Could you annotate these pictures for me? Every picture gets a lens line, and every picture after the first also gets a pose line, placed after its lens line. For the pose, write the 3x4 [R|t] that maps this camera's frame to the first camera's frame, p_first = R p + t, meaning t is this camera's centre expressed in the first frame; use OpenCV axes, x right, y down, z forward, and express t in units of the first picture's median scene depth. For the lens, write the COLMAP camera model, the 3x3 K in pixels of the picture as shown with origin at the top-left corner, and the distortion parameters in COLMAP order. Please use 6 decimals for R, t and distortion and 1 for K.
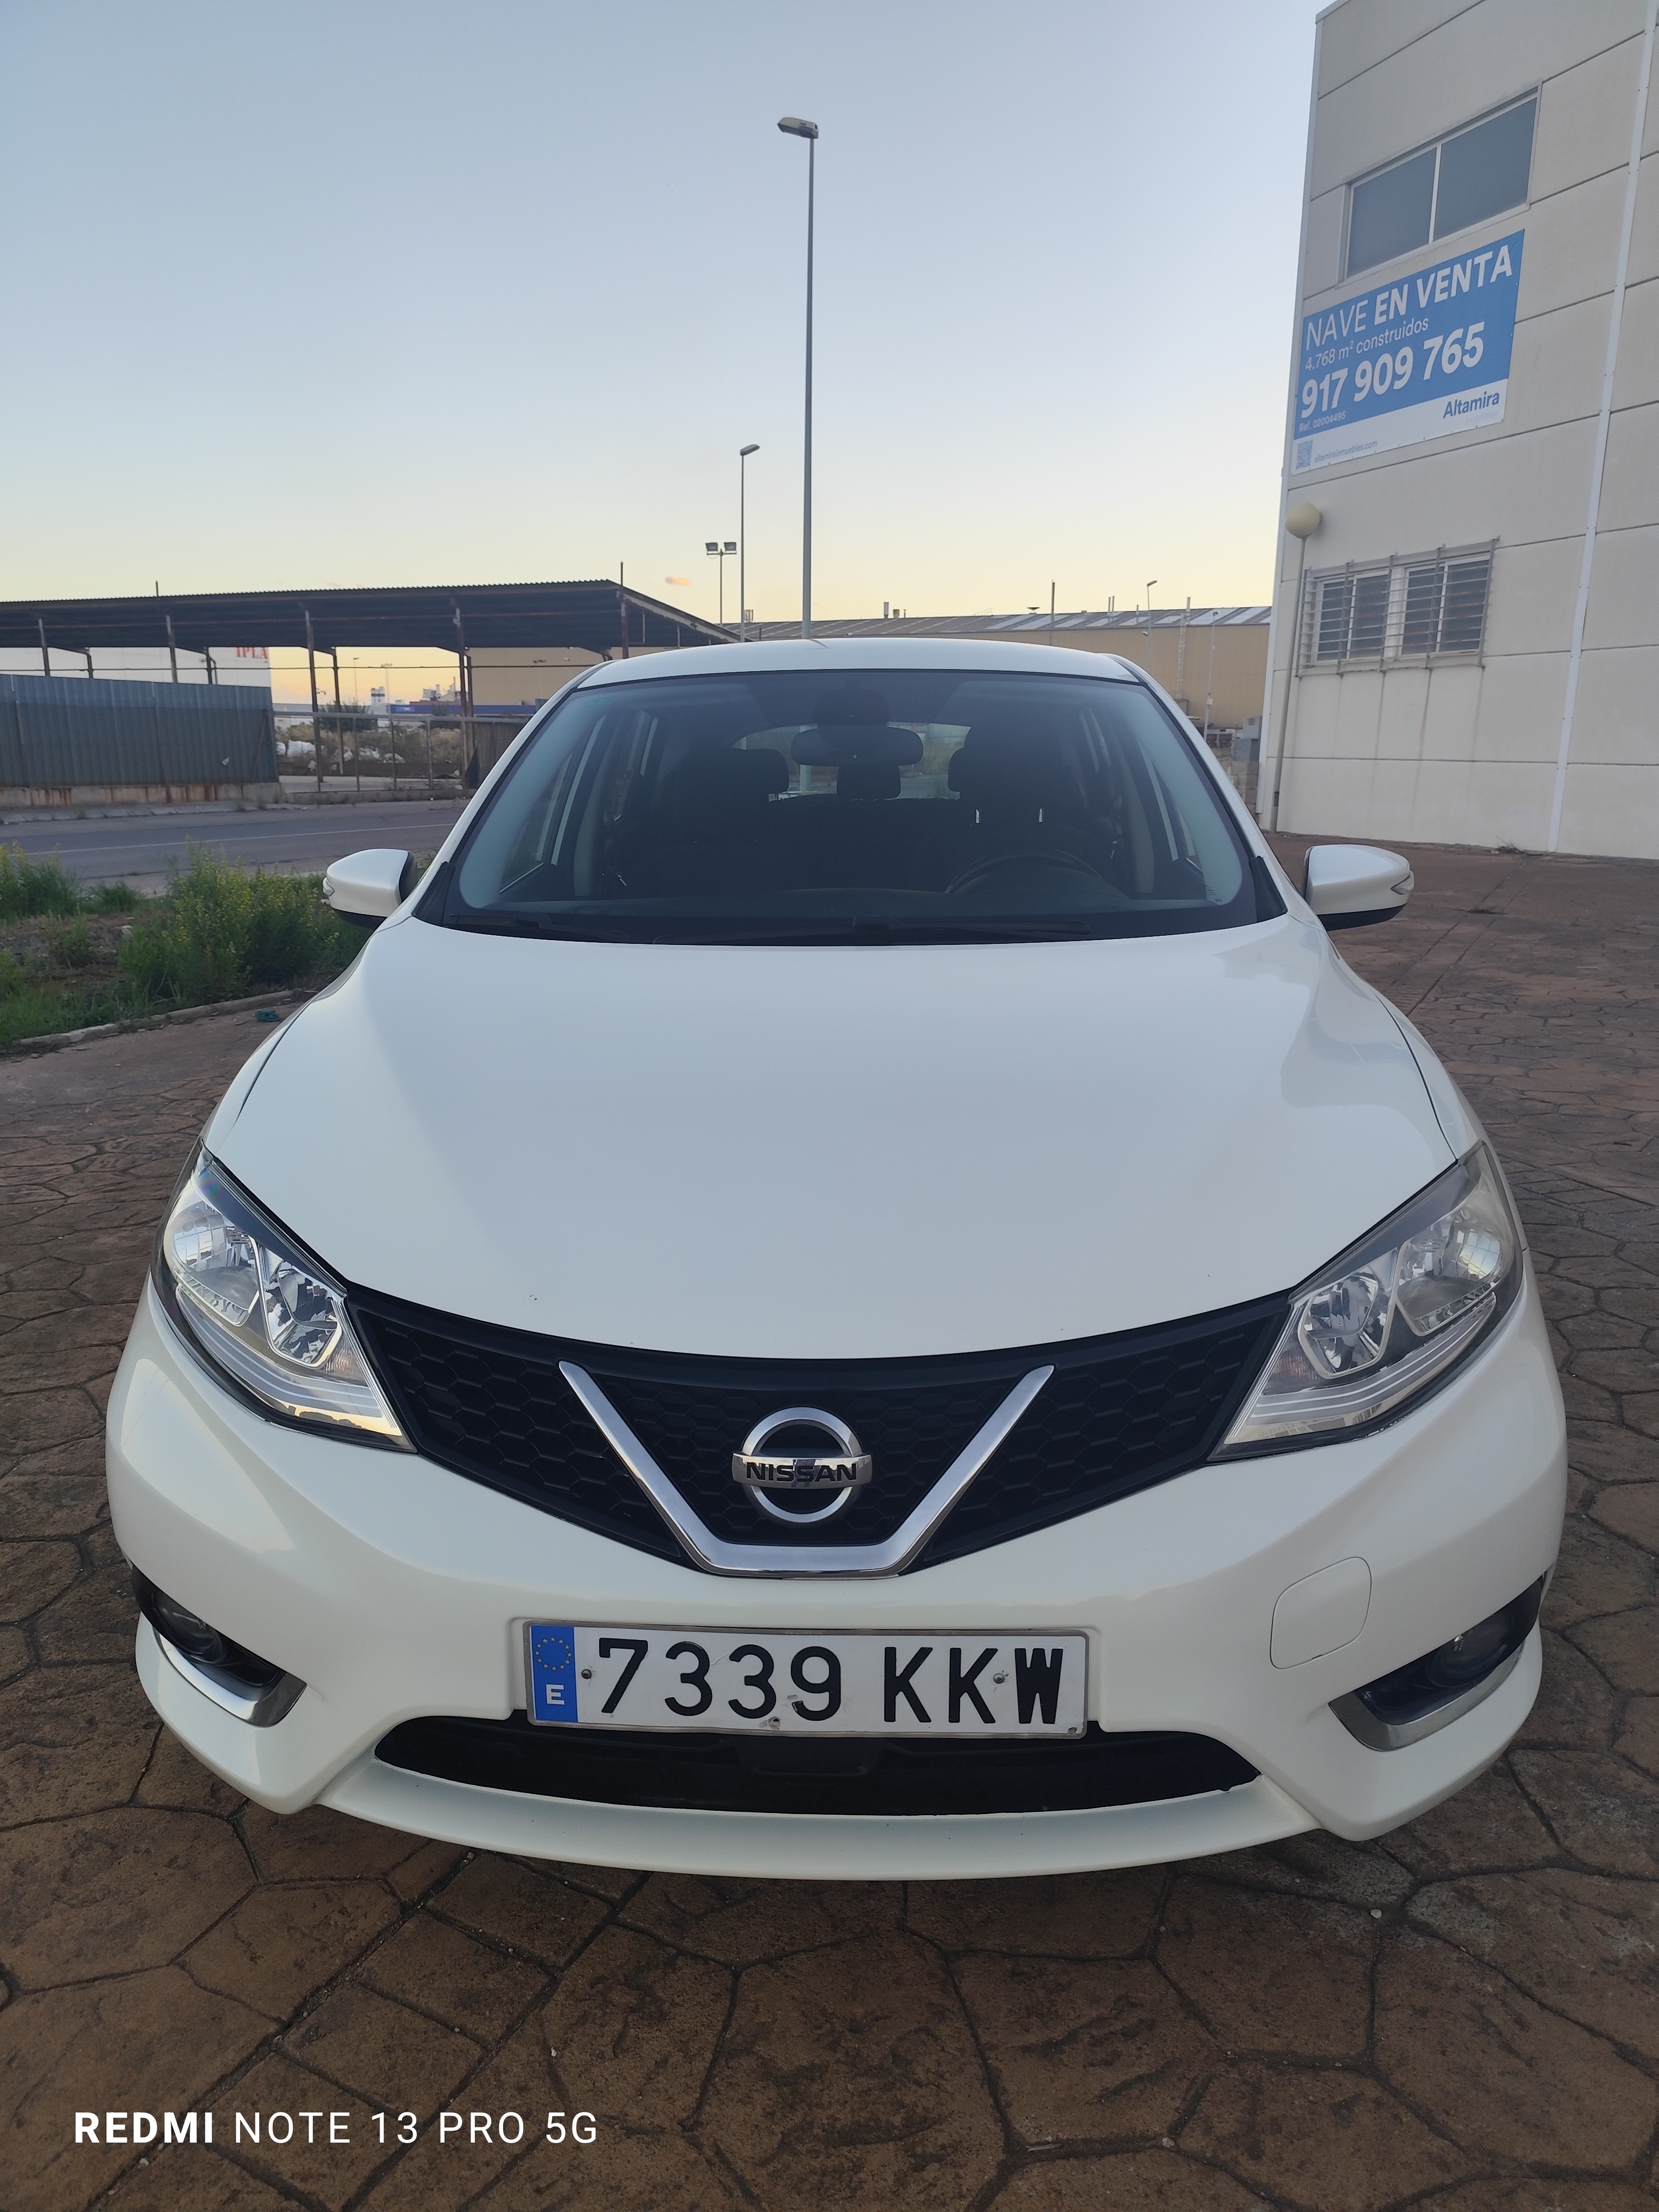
lens RADIAL K [[1494.5, 0, 839.0], [0, 1494.5, 1104.7], [0, 0, 1]] dist [0.031964, -0.039931]
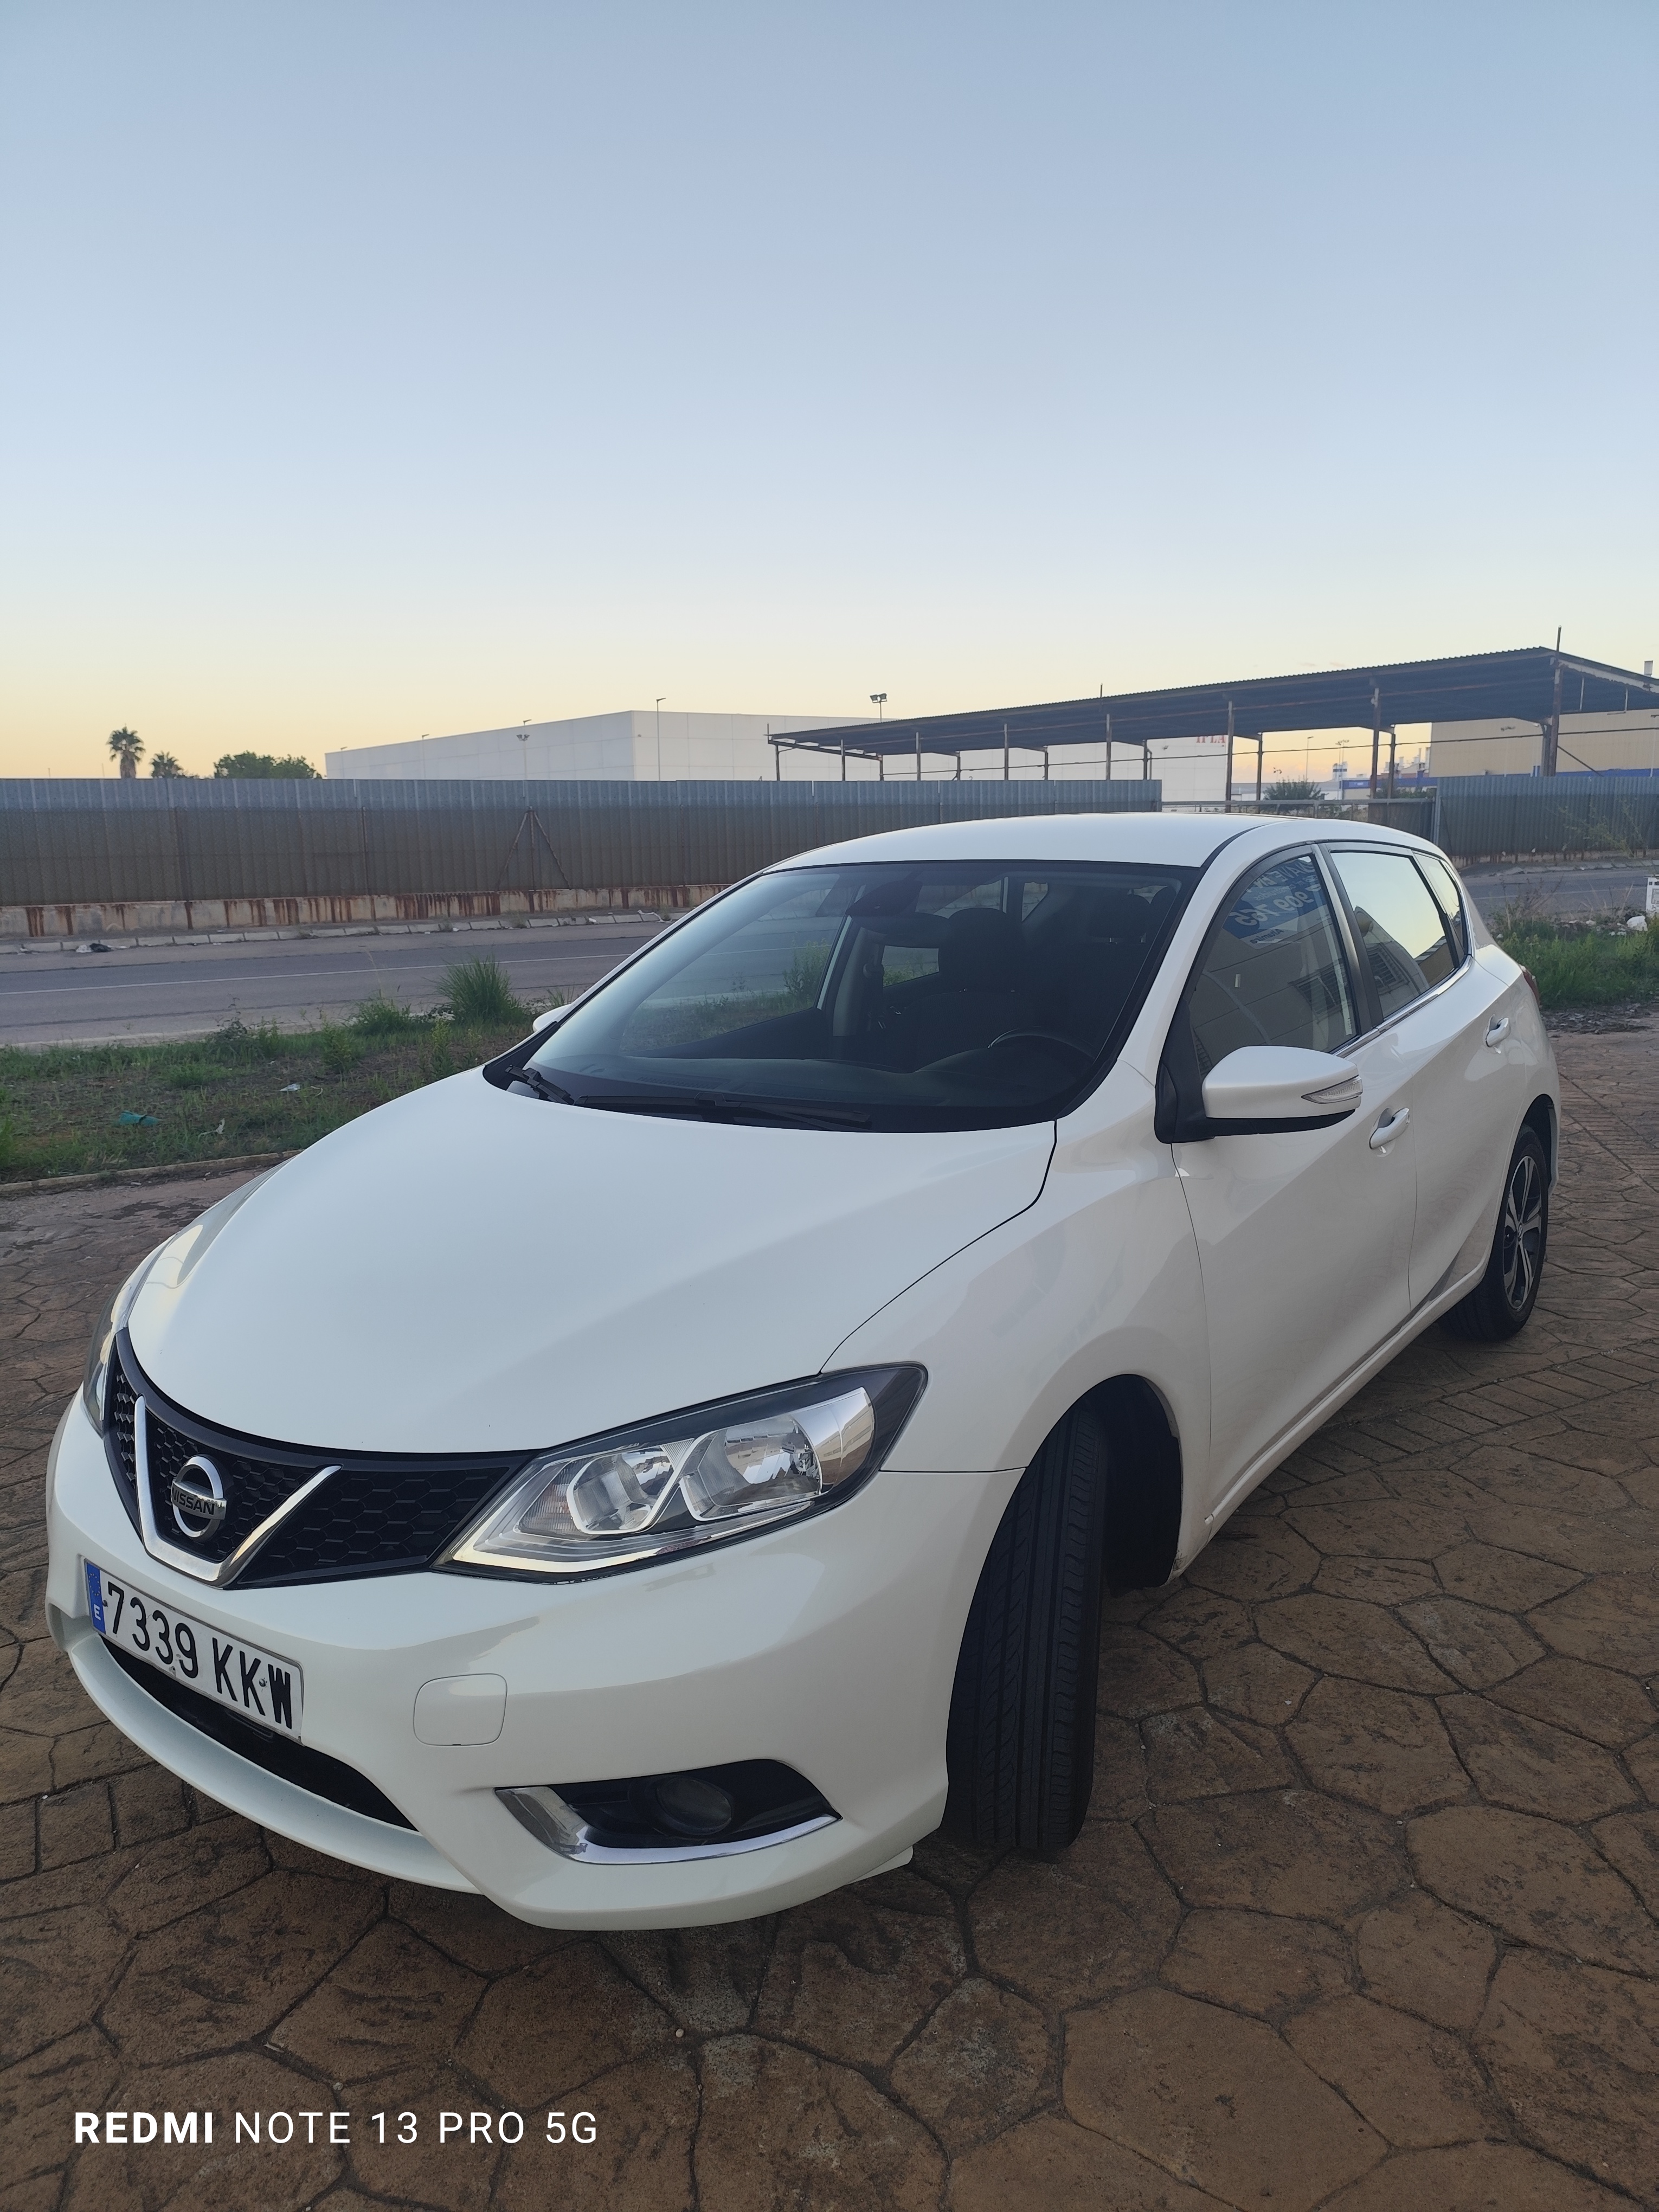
lens RADIAL K [[1494.5, 0, 839.0], [0, 1494.5, 1104.7], [0, 0, 1]] dist [0.031964, -0.039931]
pose [[0.834388, 0.080721, -0.545234, 0.057340], [-0.108287, 0.993946, -0.018563, -0.008033], [0.540435, 0.074530, 0.838078, 0.004169]]
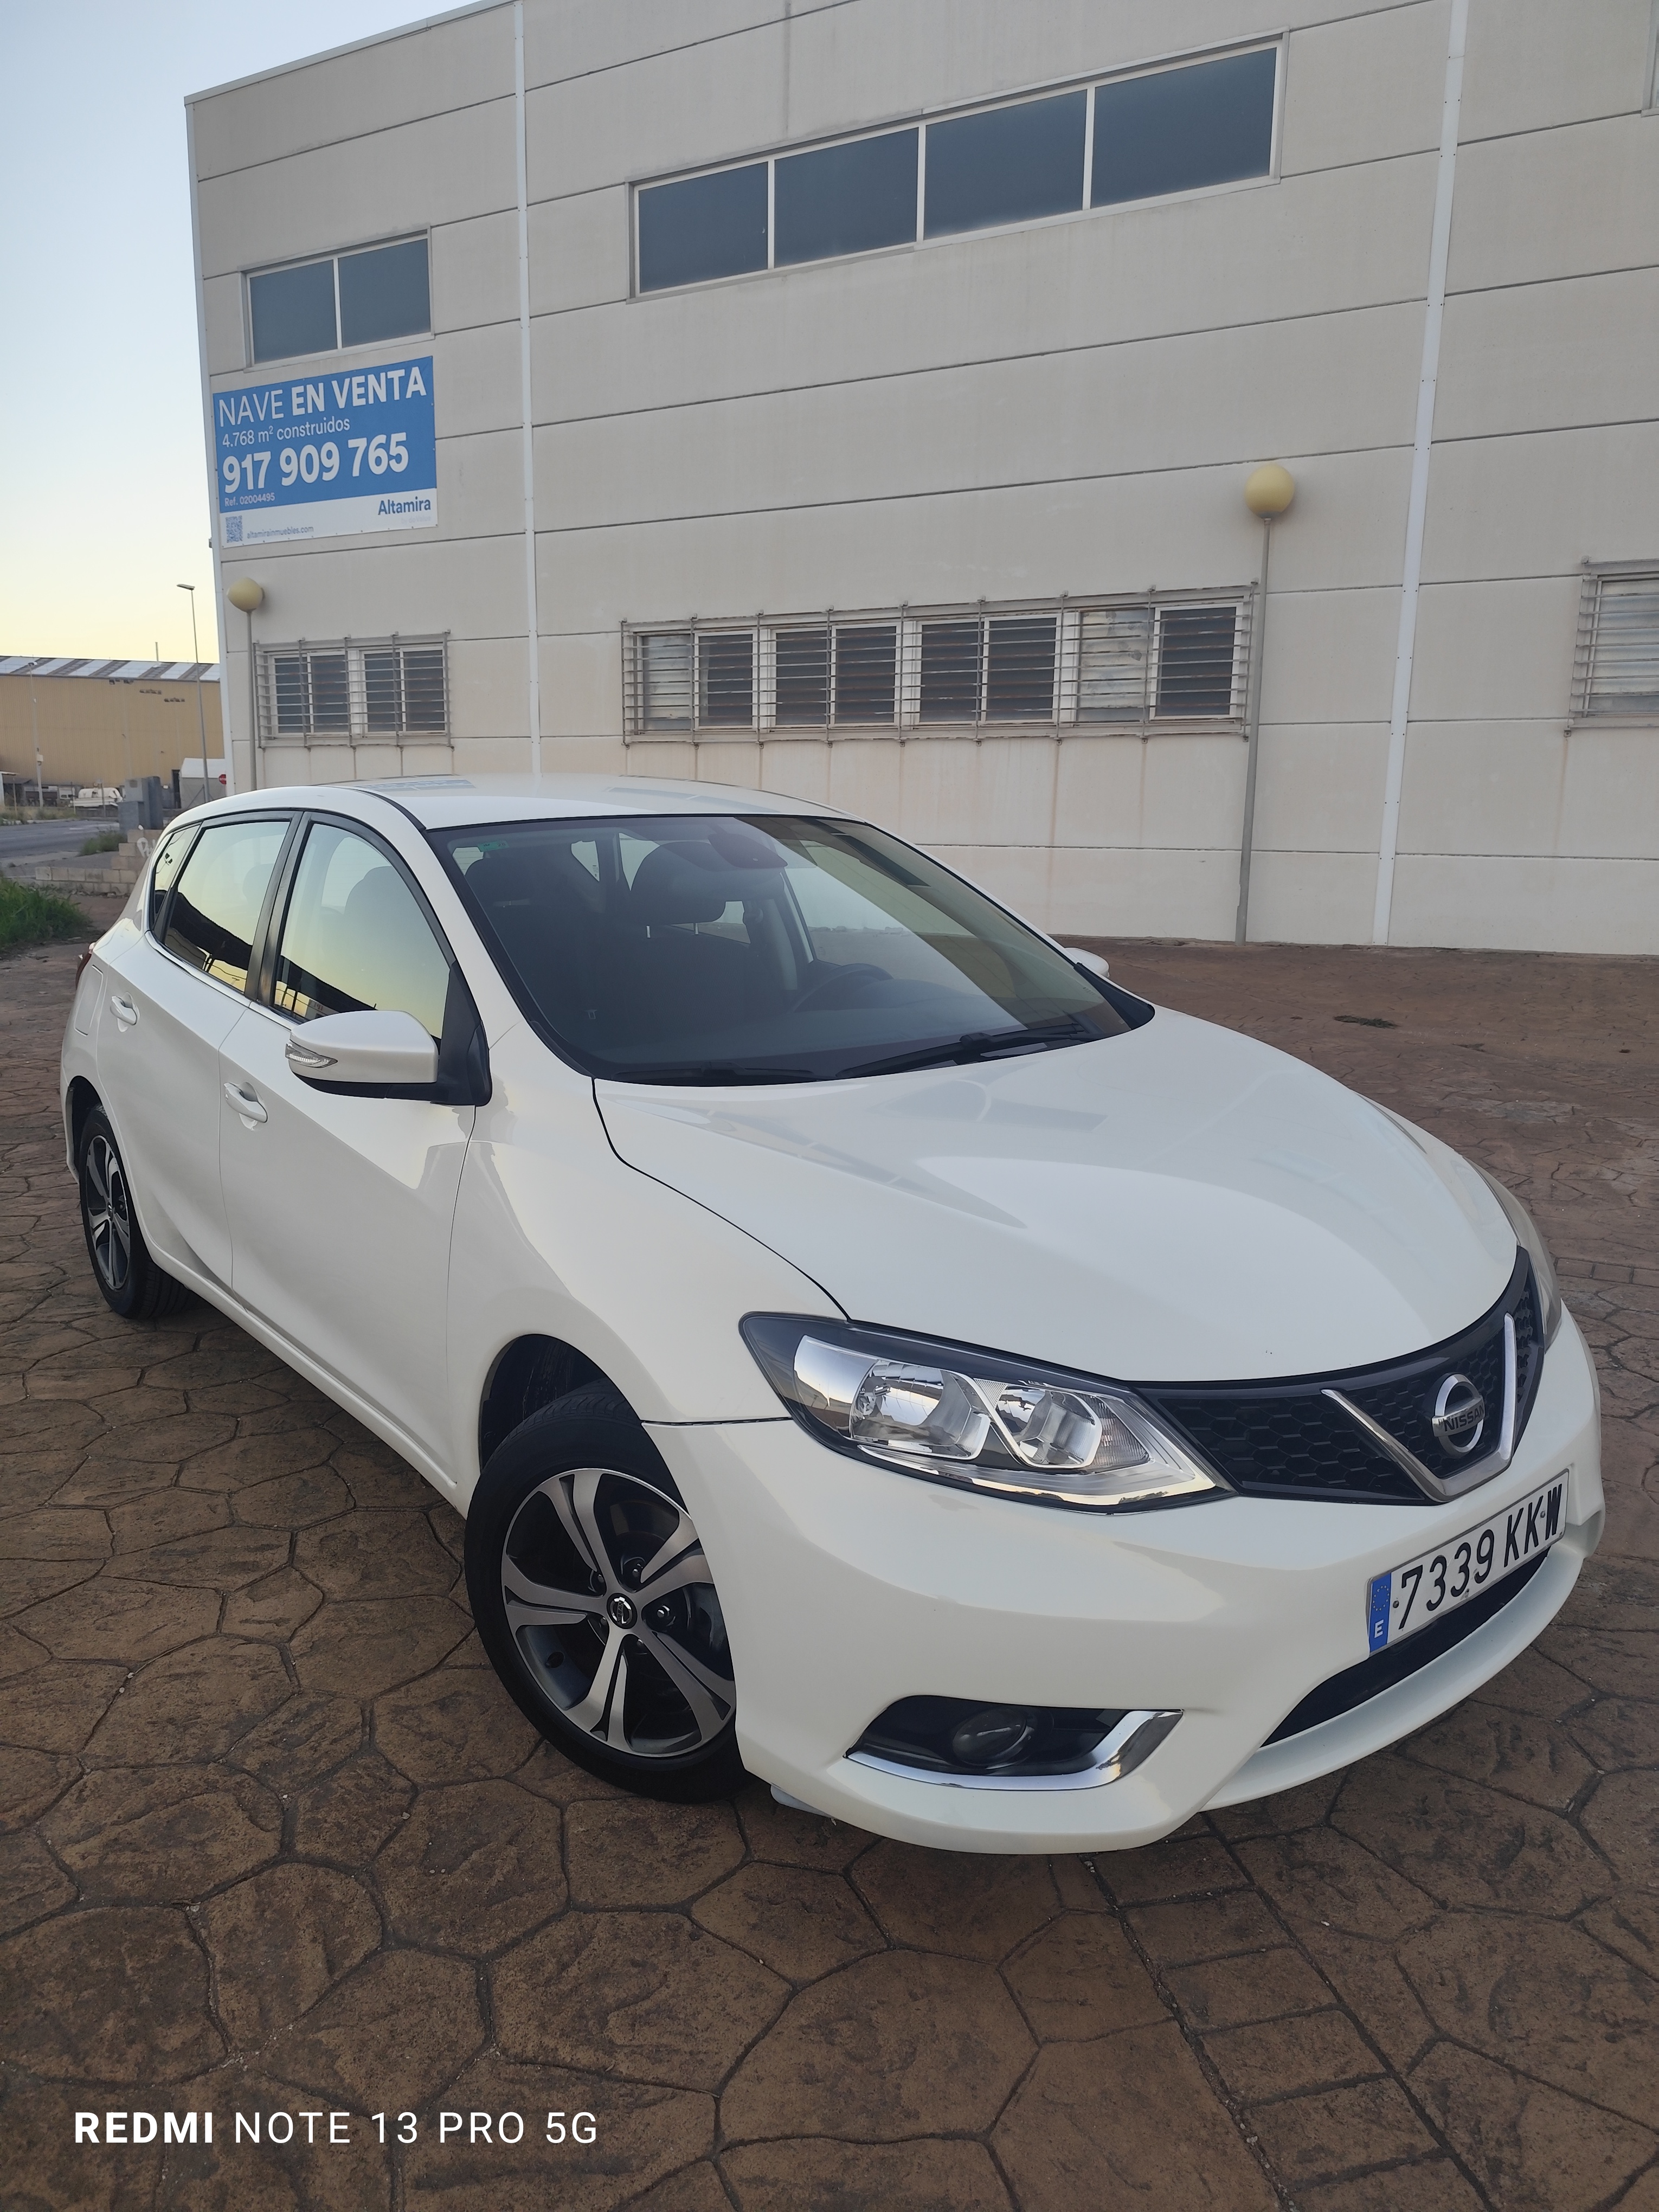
lens RADIAL K [[1468.6, 0, 861.7], [0, 1468.6, 1096.1], [0, 0, 1]] dist [0.029942, -0.033351]
pose [[0.756514, -0.121086, 0.642670, -0.062668], [0.148556, 0.988838, 0.011437, -0.007910], [-0.636881, 0.086820, 0.766058, 0.010620]]
